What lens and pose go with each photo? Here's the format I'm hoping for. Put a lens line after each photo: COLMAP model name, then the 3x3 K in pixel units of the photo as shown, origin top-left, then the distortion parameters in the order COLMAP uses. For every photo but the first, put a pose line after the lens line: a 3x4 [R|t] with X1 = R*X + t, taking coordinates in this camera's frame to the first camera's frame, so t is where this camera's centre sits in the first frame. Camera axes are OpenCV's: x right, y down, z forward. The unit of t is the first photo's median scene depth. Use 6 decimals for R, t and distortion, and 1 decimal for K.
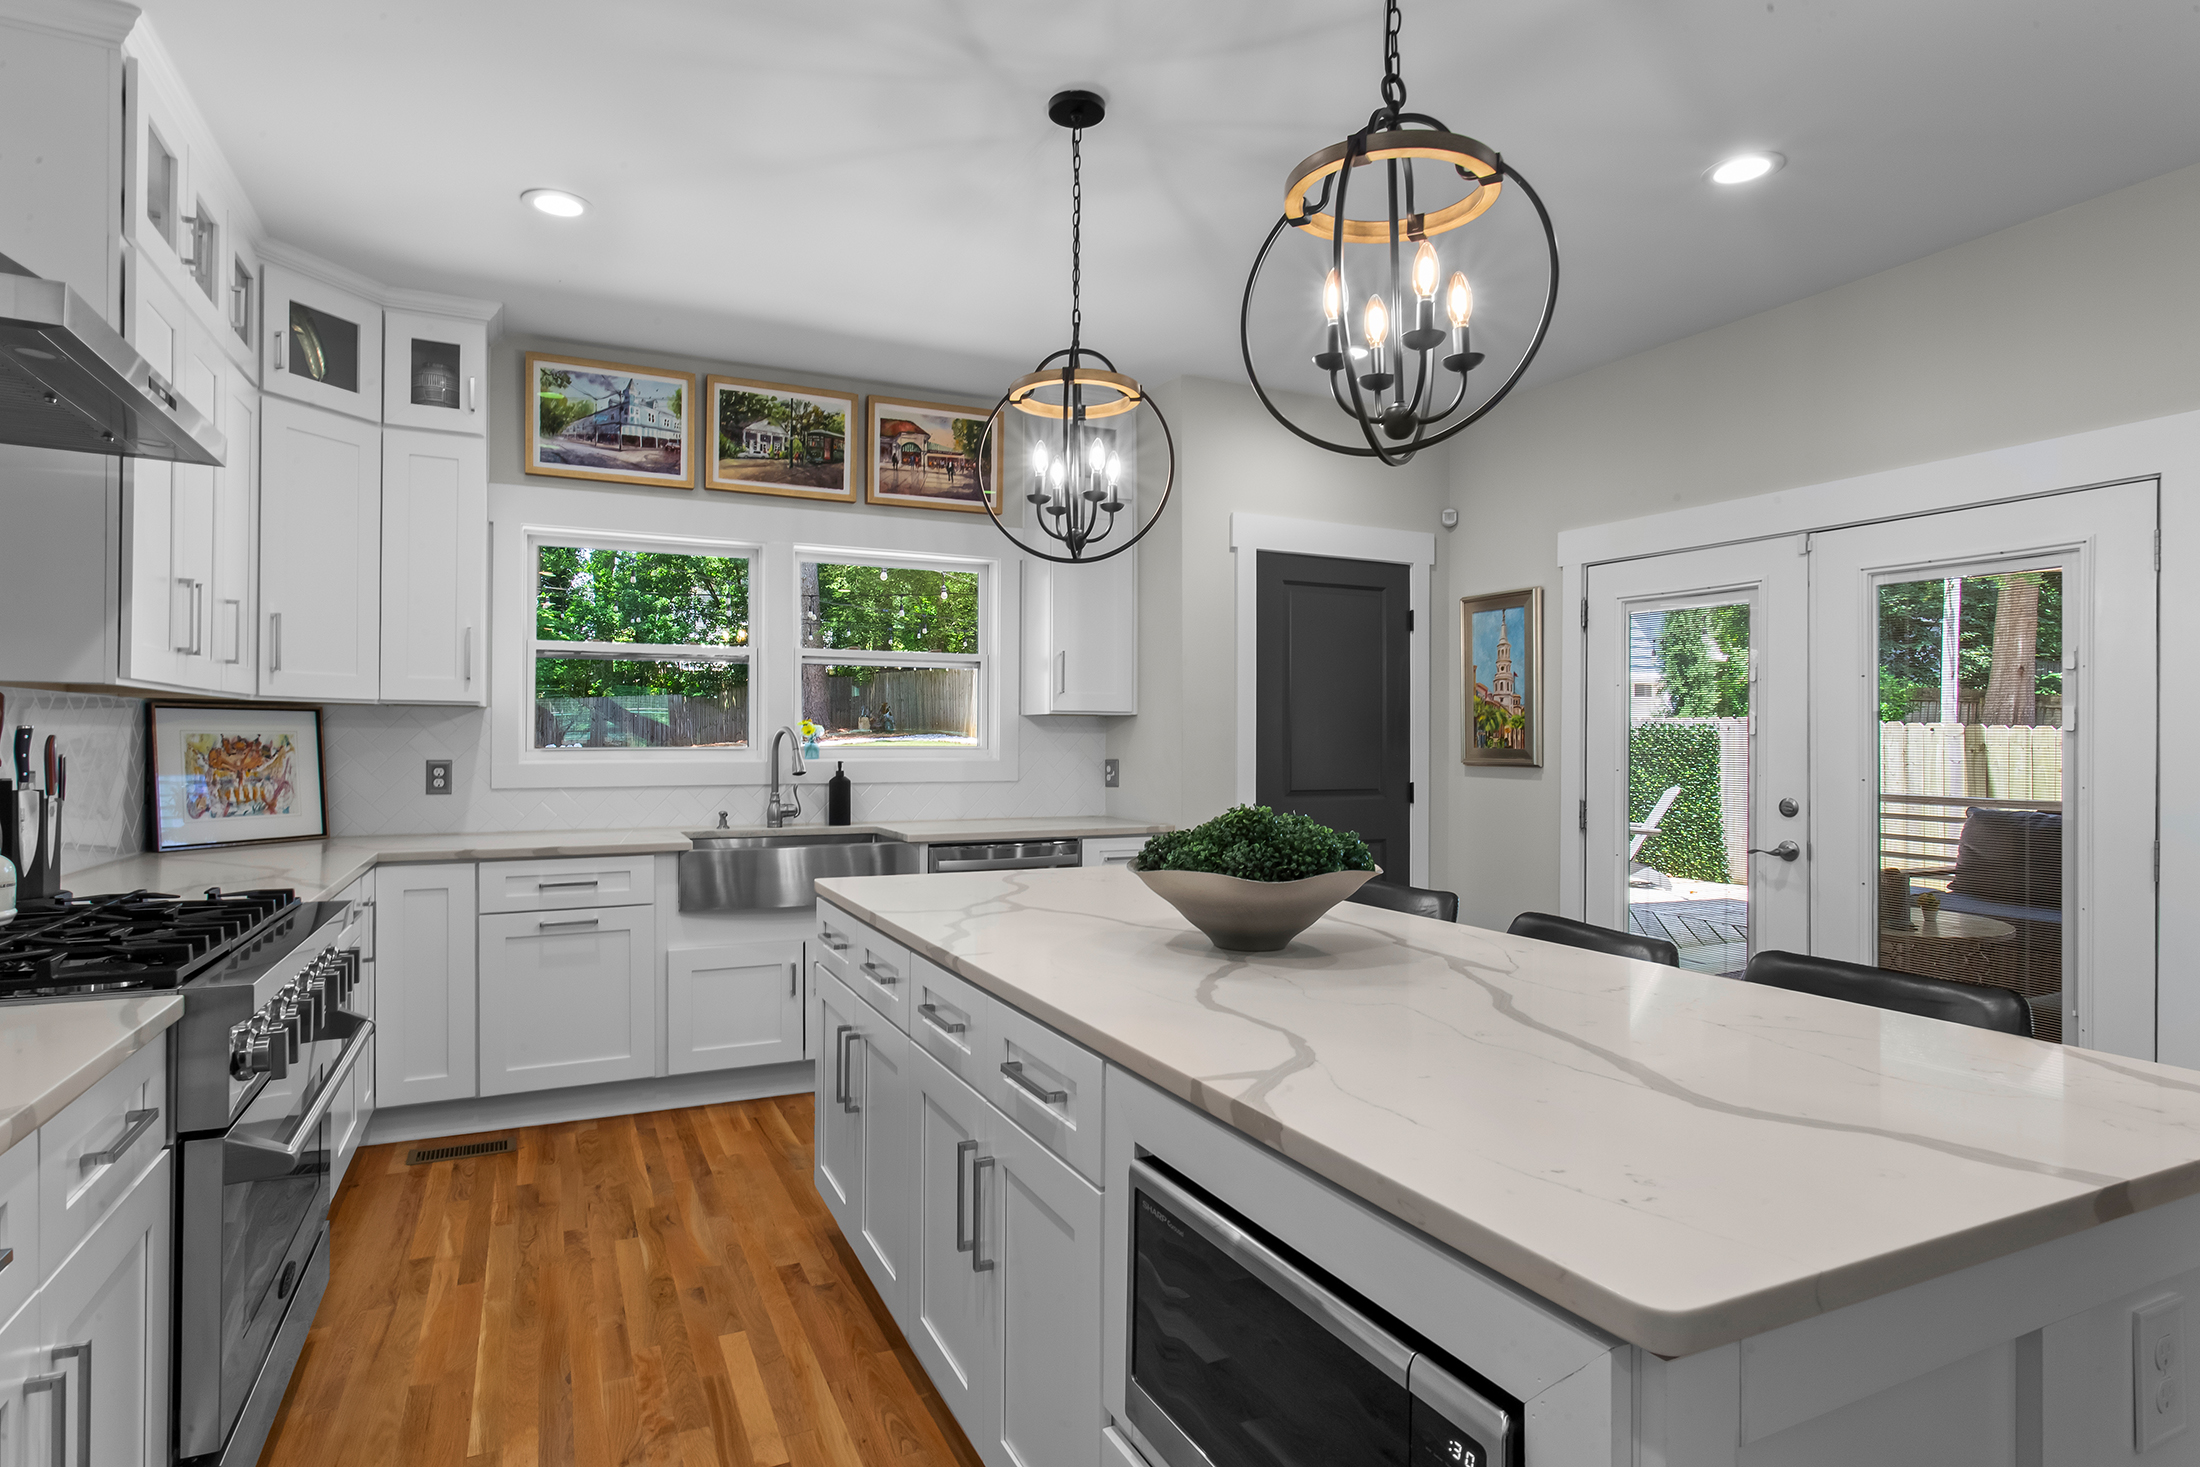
lens RADIAL K [[1115.4, 0, 1066.4], [0, 1115.4, 752.3], [0, 0, 1]] dist [-0.008543, 0.004984]
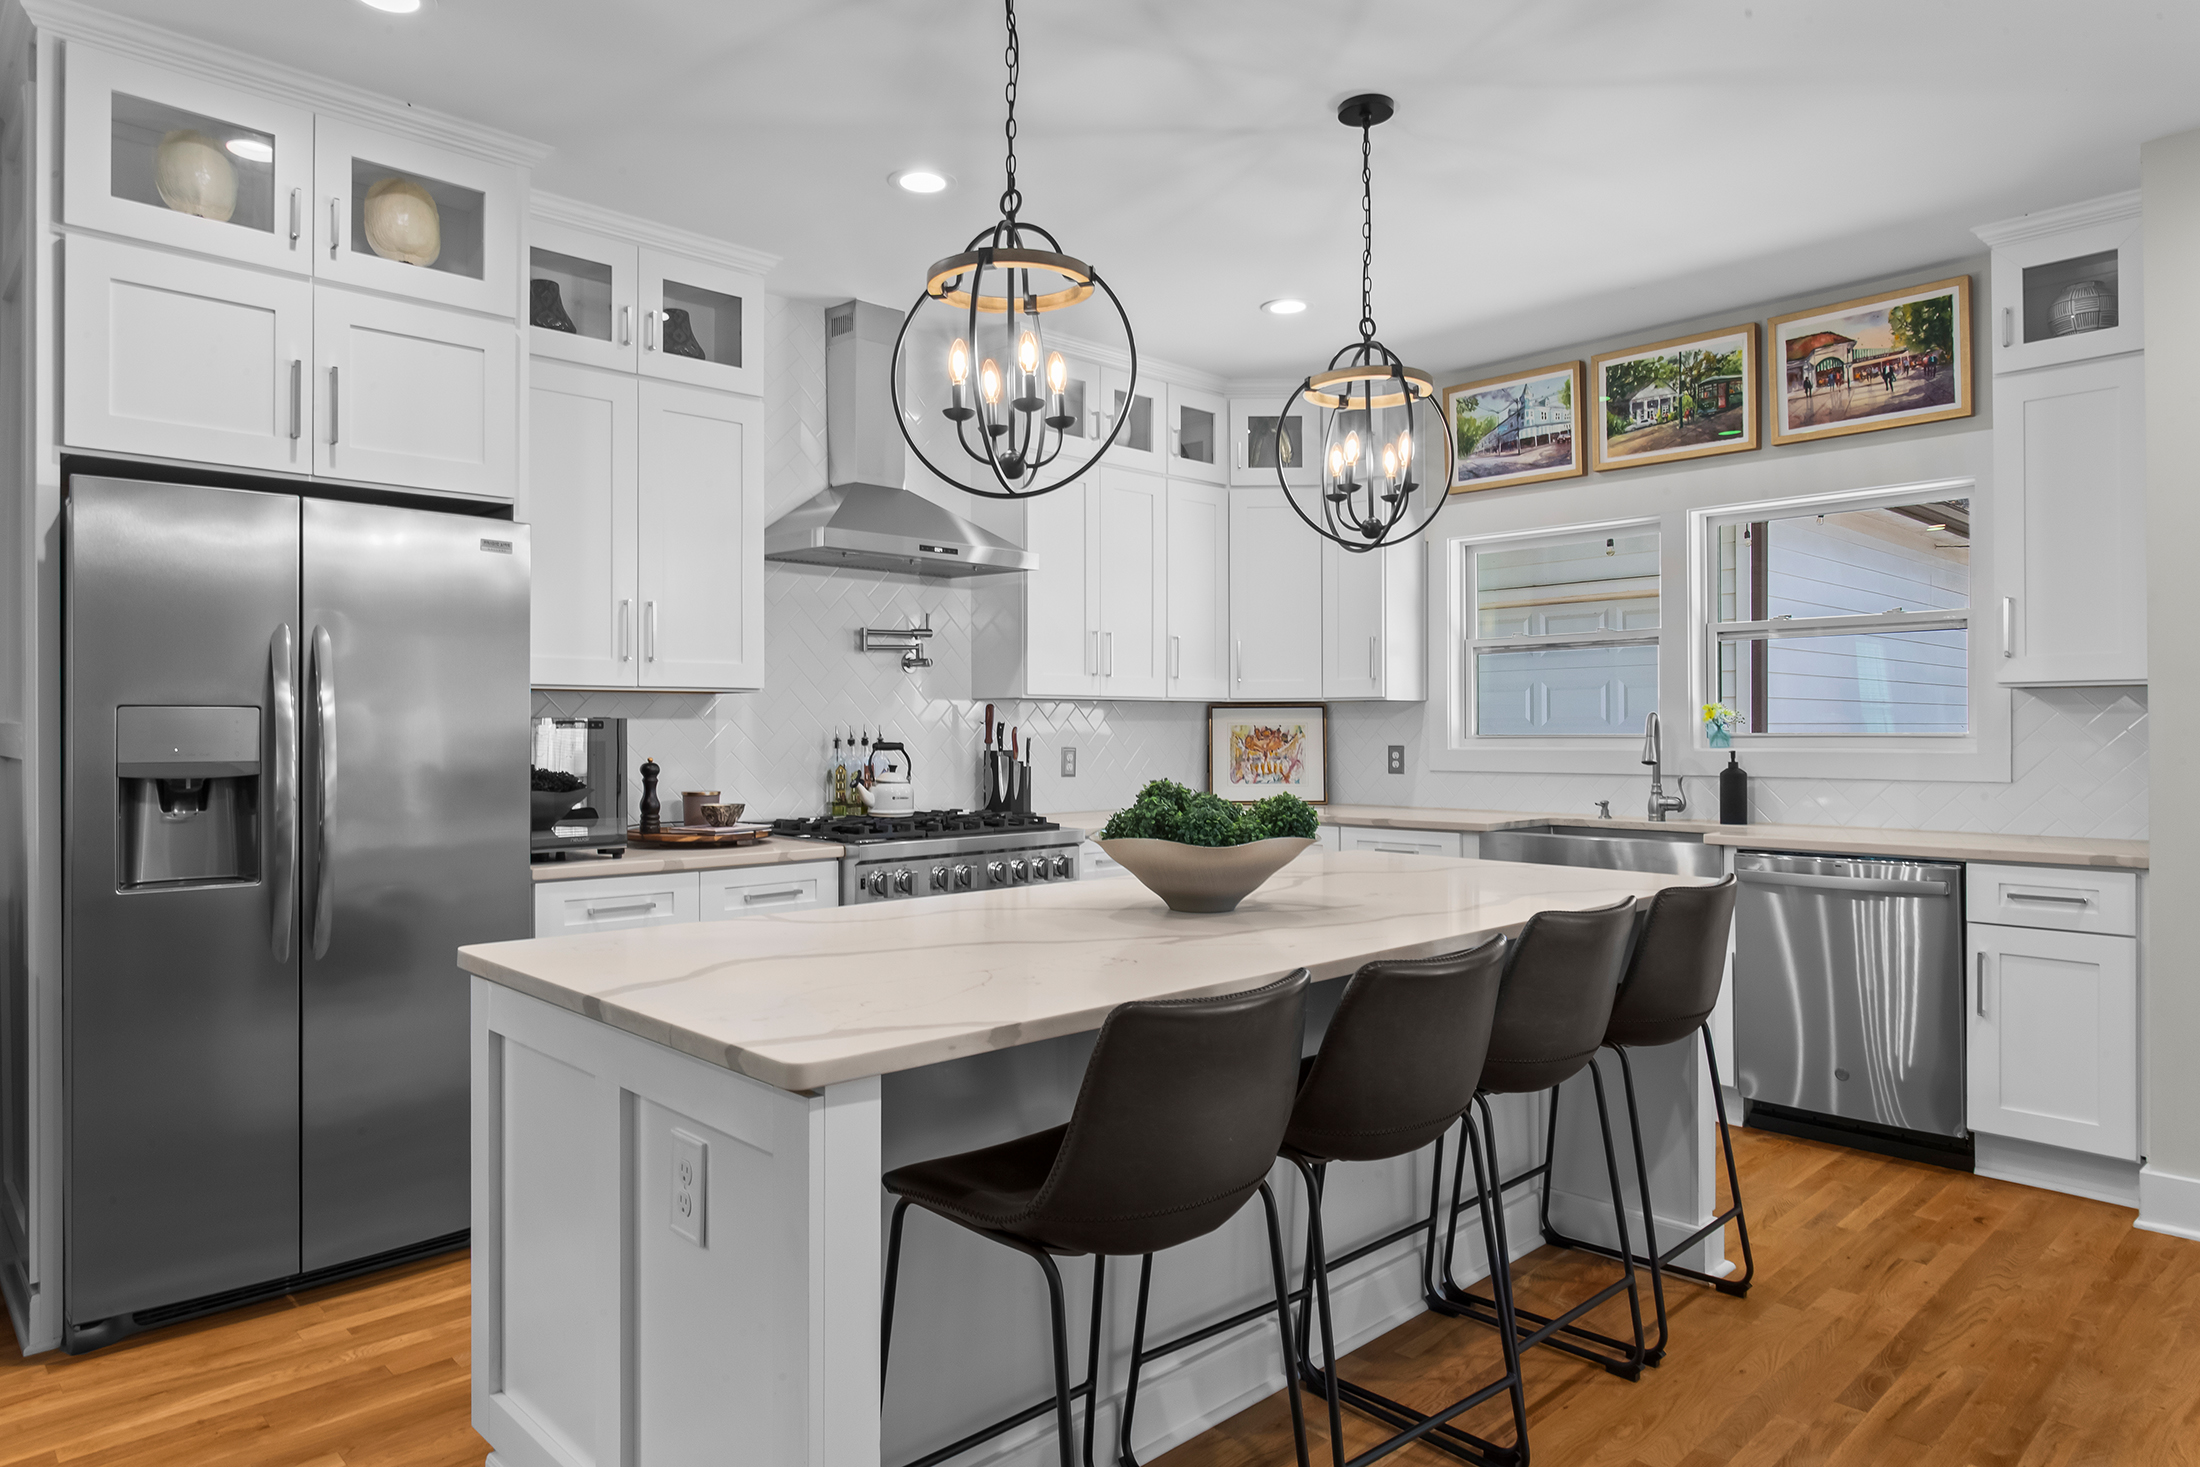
lens RADIAL K [[1348.0, 0, 1096.3], [0, 1348.0, 717.5], [0, 0, 1]] dist [0.000506, 0.002758]
pose [[0.334798, -0.009087, -0.942246, 0.669631], [-0.001515, 0.999947, -0.010182, -0.007414], [0.942289, 0.004837, 0.334767, 0.194577]]
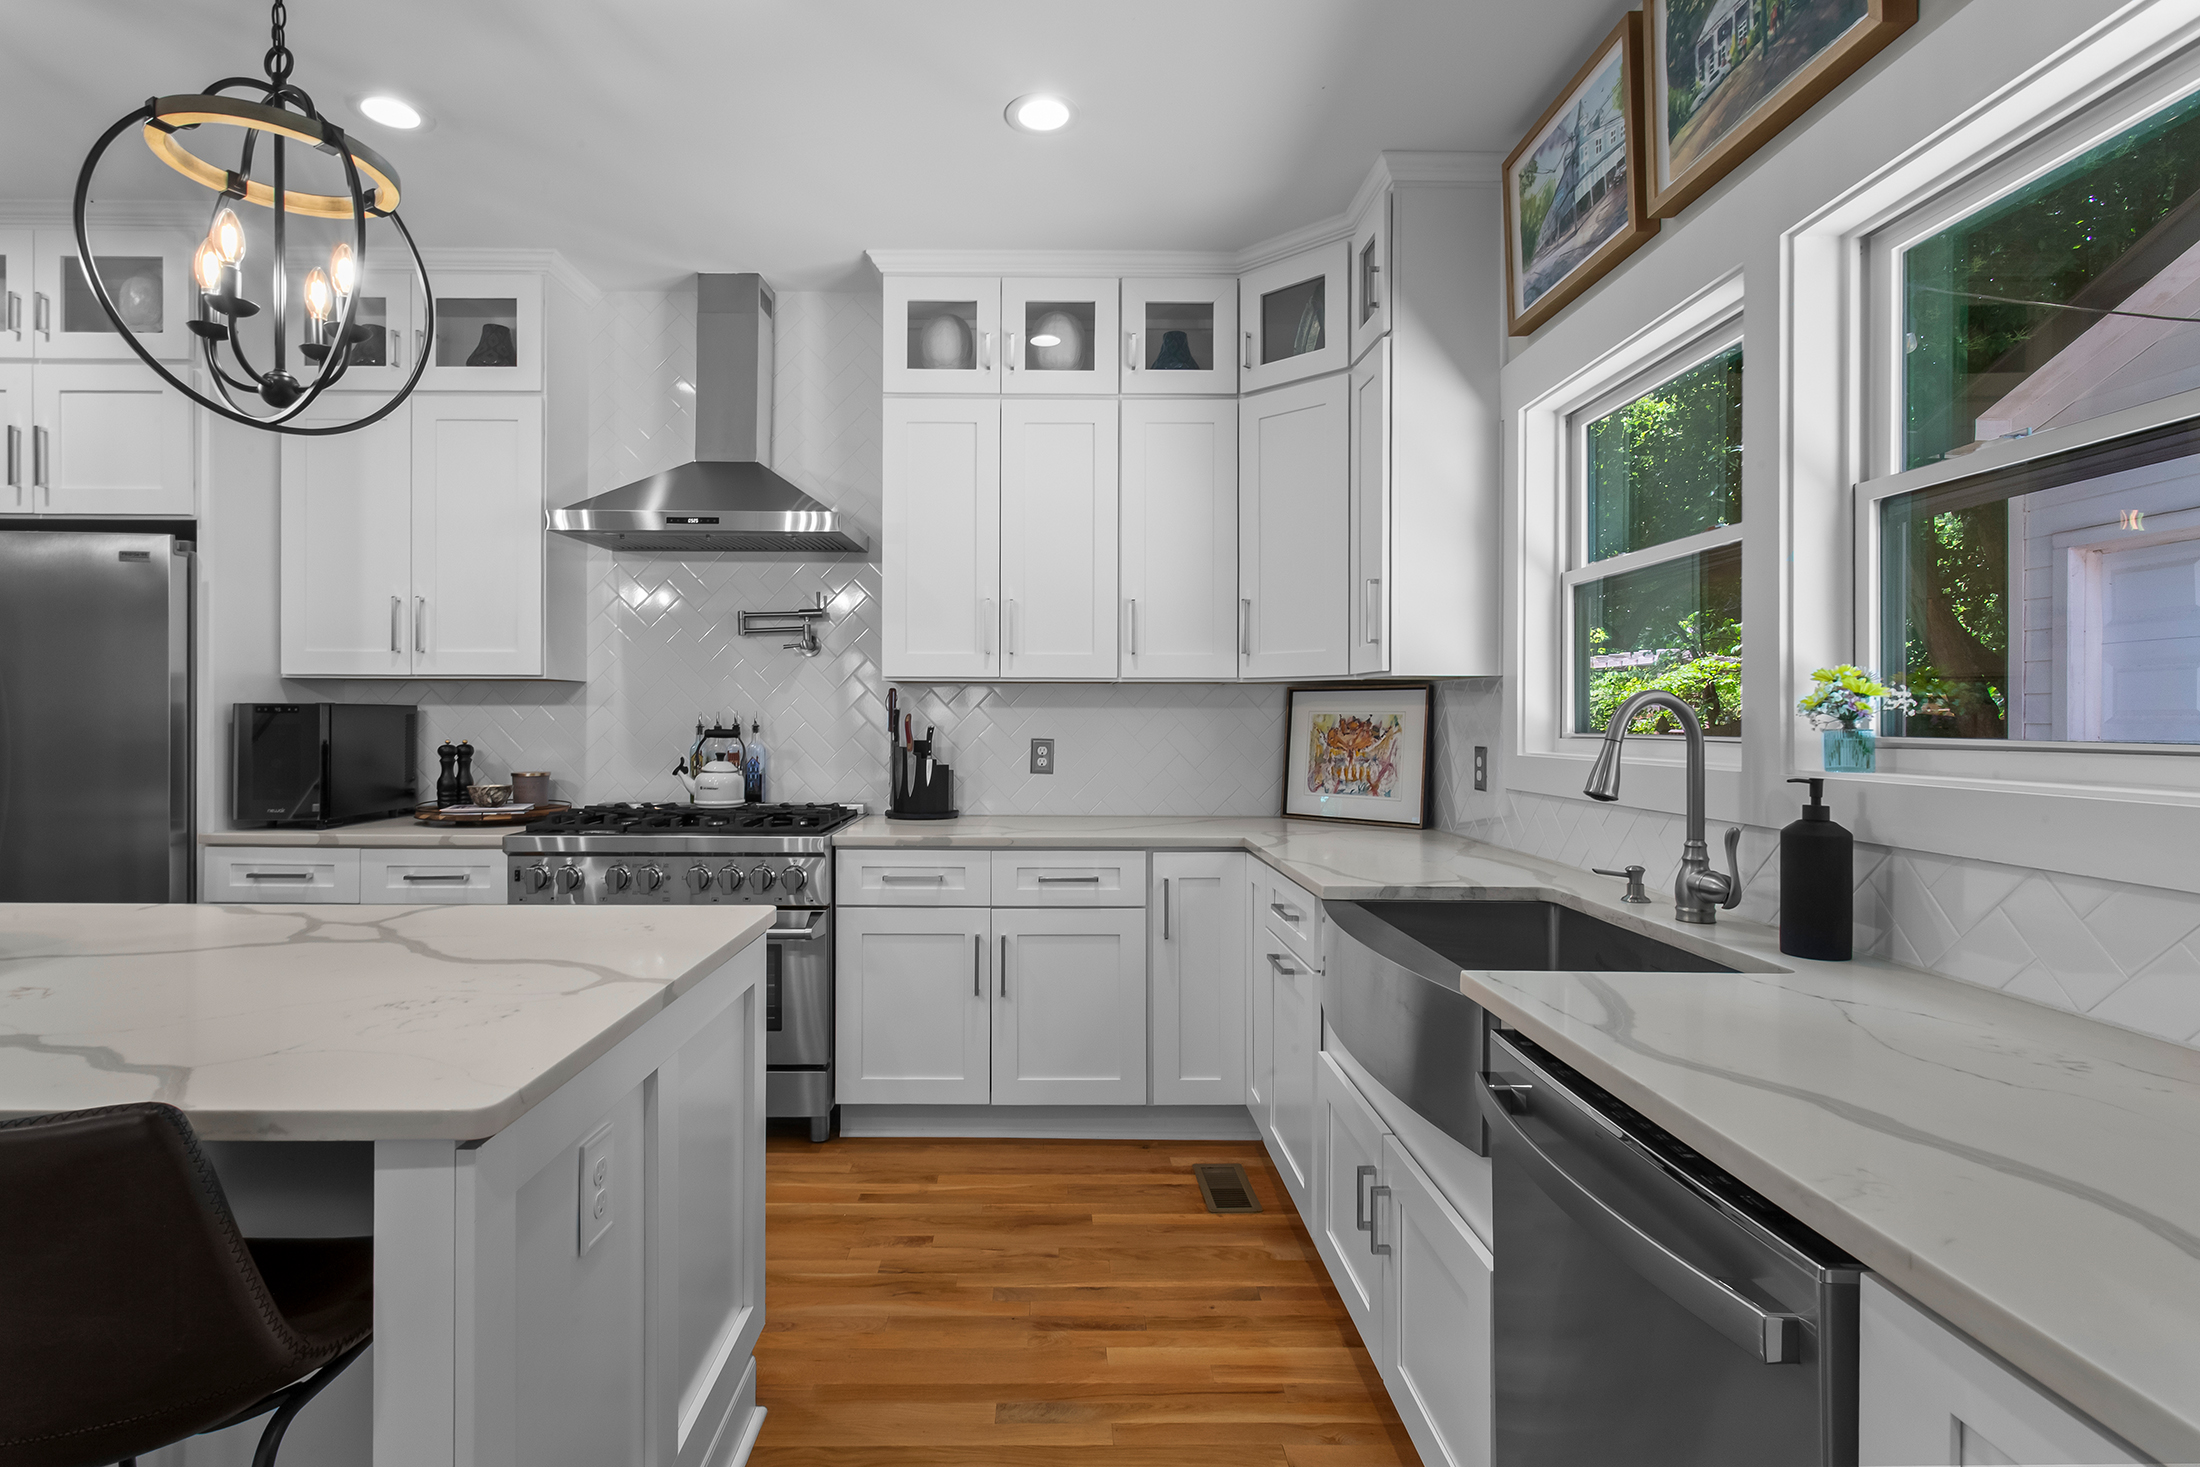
lens RADIAL K [[1067.5, 0, 1068.5], [0, 1067.5, 716.8], [0, 0, 1]] dist [-0.008986, 0.007023]
pose [[-0.408957, -0.005575, -0.912537, 0.225690], [-0.008650, 0.999960, -0.002233, -0.008494], [0.912513, 0.006980, -0.408989, 0.989958]]
